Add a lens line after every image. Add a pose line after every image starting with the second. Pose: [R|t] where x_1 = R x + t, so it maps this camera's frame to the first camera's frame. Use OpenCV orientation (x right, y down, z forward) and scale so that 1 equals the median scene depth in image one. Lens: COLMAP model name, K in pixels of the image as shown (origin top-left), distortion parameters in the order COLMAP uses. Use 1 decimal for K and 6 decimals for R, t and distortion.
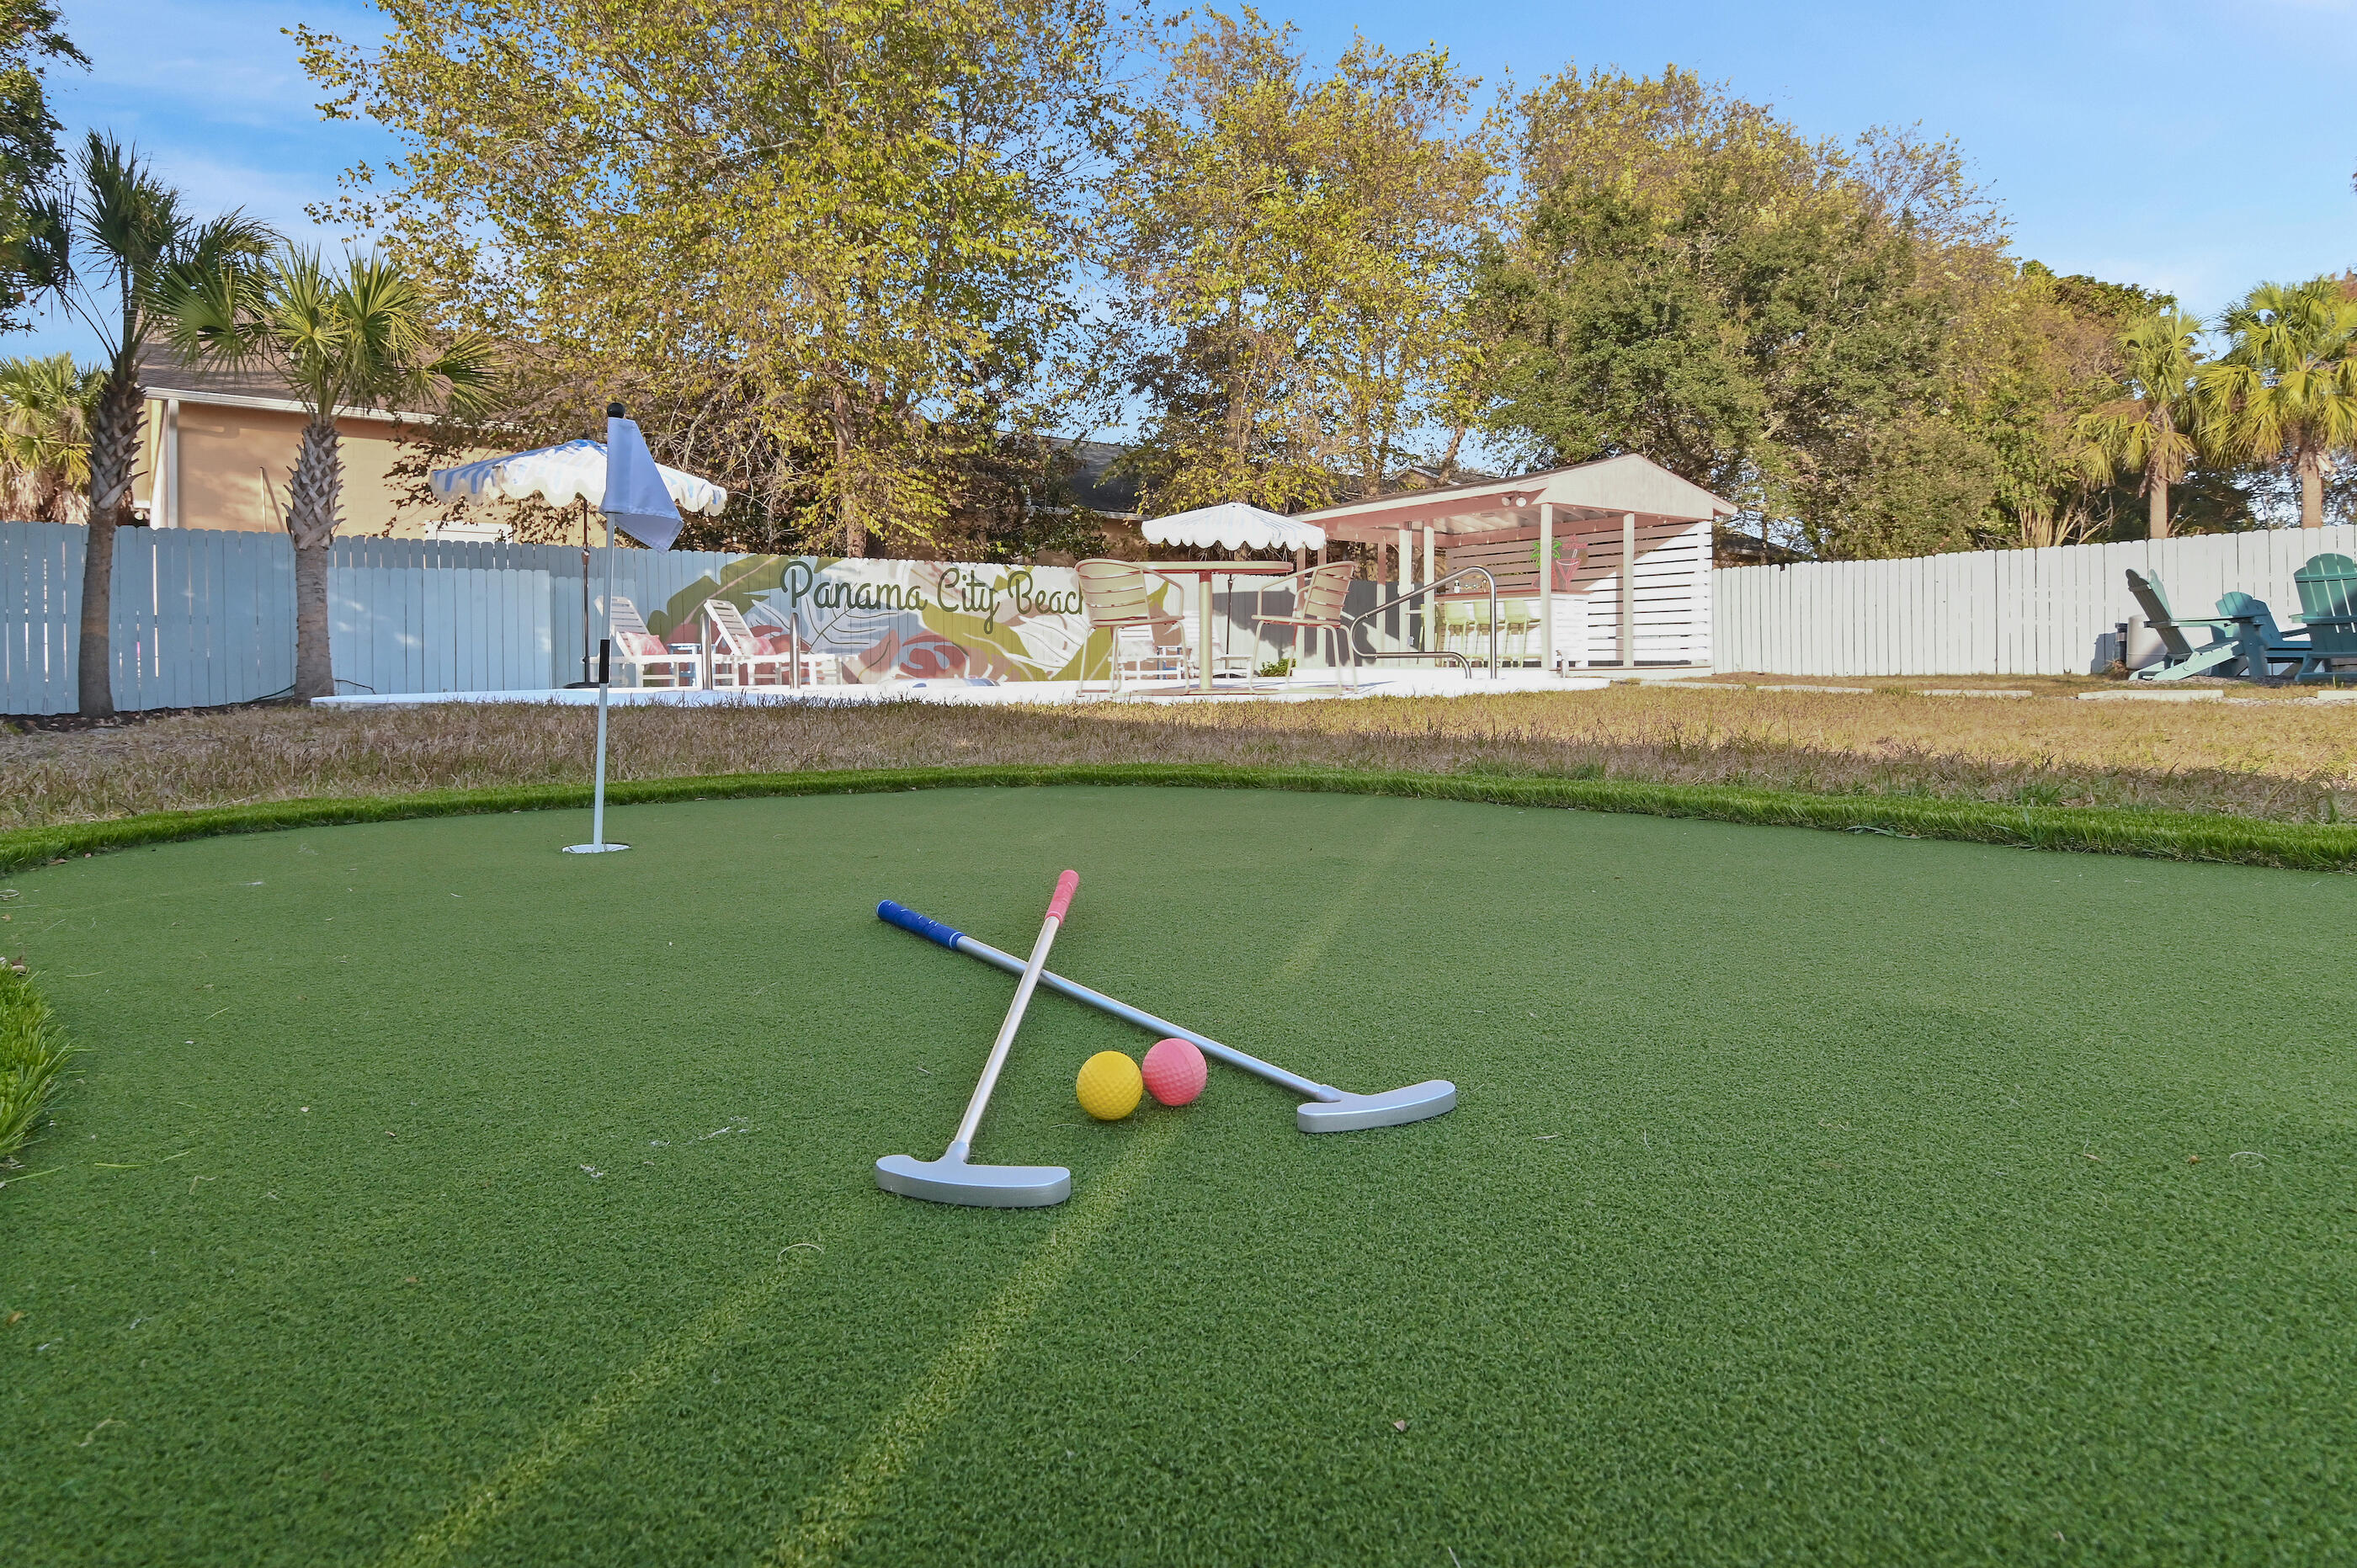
lens RADIAL K [[1304.5, 0, 1146.2], [0, 1304.5, 675.9], [0, 0, 1]] dist [-0.012889, -0.001309]
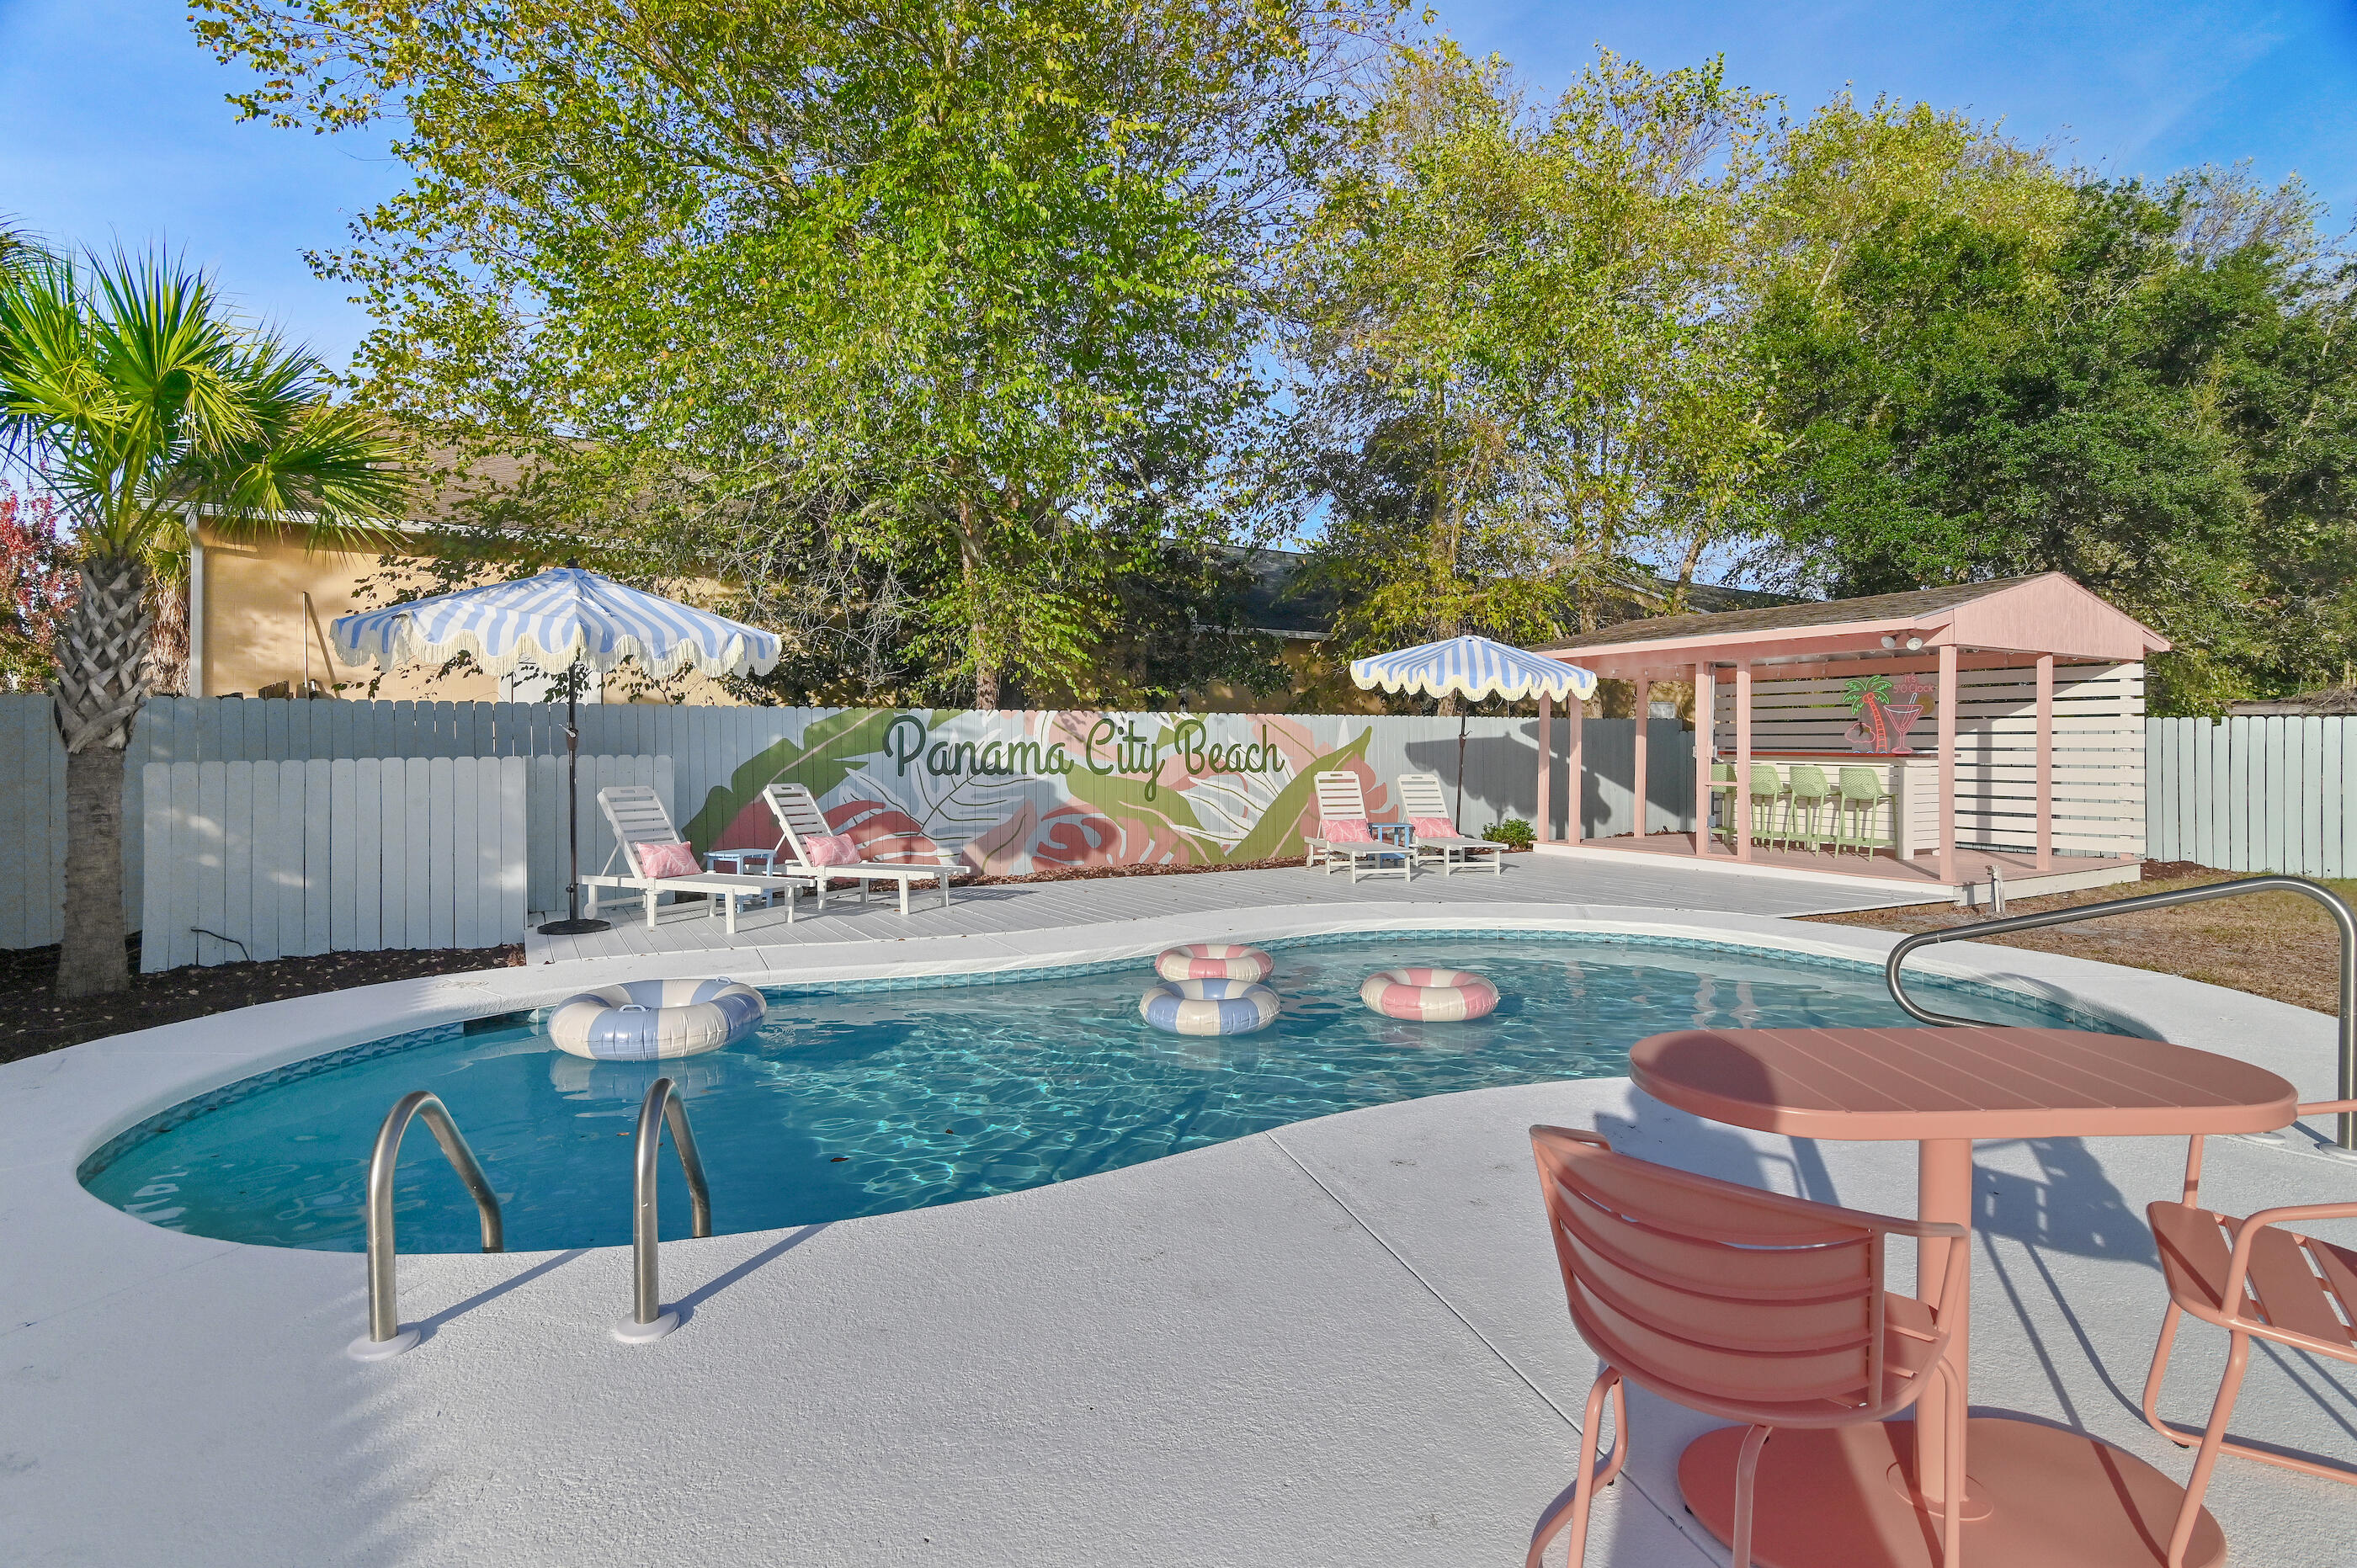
lens RADIAL K [[1166.6, 0, 1168.8], [0, 1166.6, 759.9], [0, 0, 1]] dist [-0.014476, 0.000188]
pose [[0.995361, 0.010486, -0.095633, -0.043750], [-0.009881, 0.999928, 0.006800, -0.064158], [0.095697, -0.005824, 0.995393, 0.307877]]
